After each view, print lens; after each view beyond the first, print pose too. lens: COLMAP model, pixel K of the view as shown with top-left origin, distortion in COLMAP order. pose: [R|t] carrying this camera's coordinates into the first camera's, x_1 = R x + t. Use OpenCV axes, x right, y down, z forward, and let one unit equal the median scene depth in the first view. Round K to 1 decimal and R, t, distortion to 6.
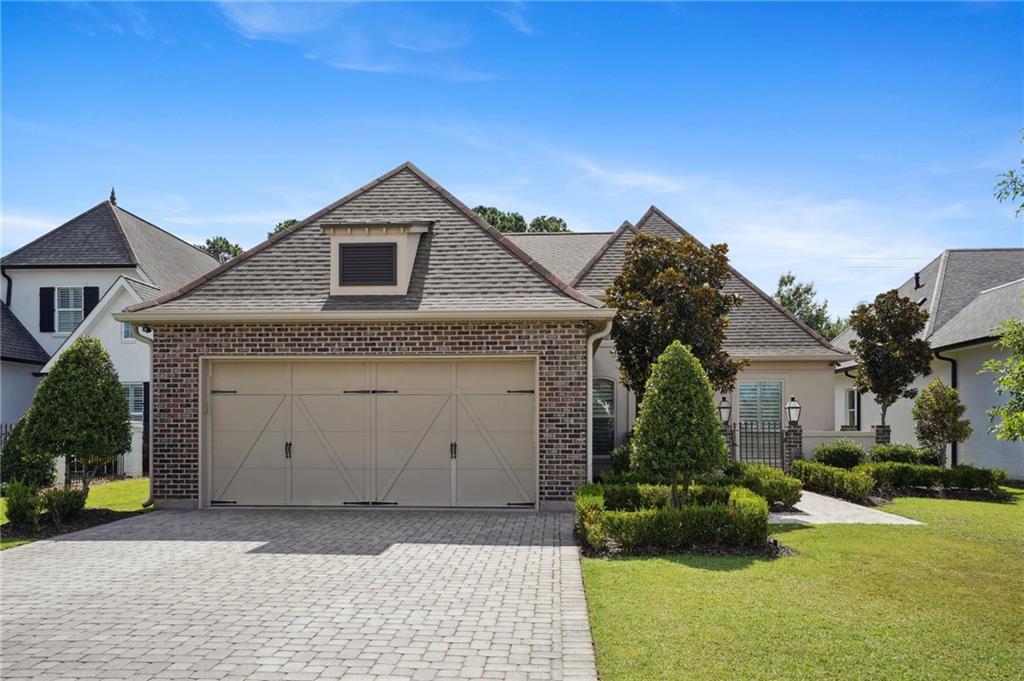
lens RADIAL K [[800.6, 0, 508.5], [0, 800.6, 360.5], [0, 0, 1]] dist [0.017036, 0.004593]
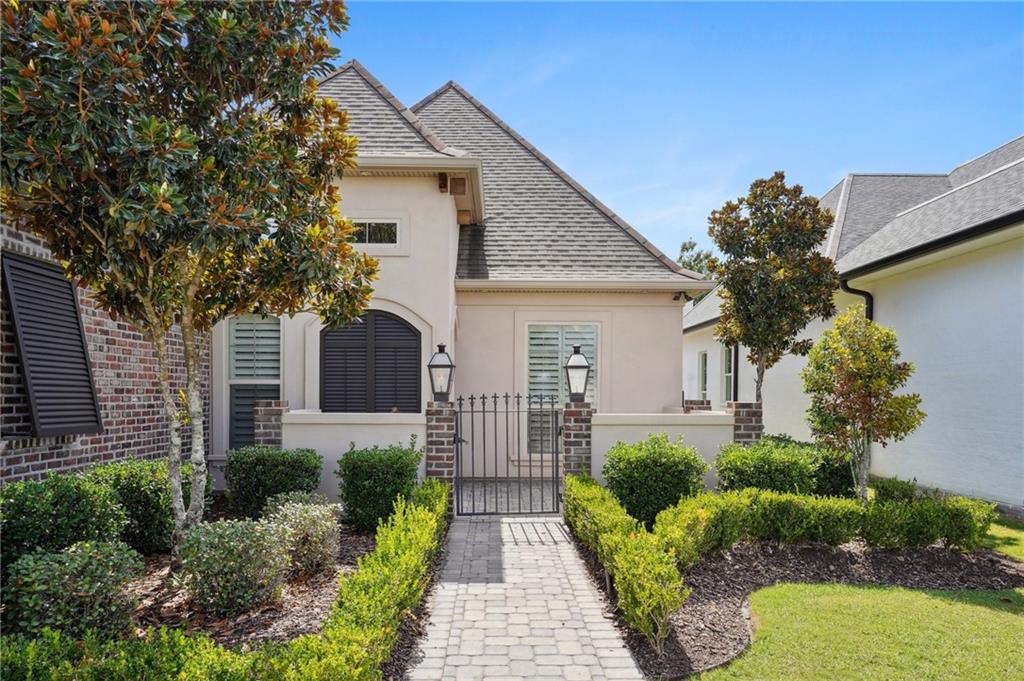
lens RADIAL K [[712.3, 0, 511.2], [0, 712.3, 342.6], [0, 0, 1]] dist [-0.022385, -0.001202]
pose [[0.997466, 0.010115, 0.070424, 0.283351], [-0.011266, 0.999809, 0.015966, 0.036935], [-0.070249, -0.016719, 0.997389, 0.561003]]
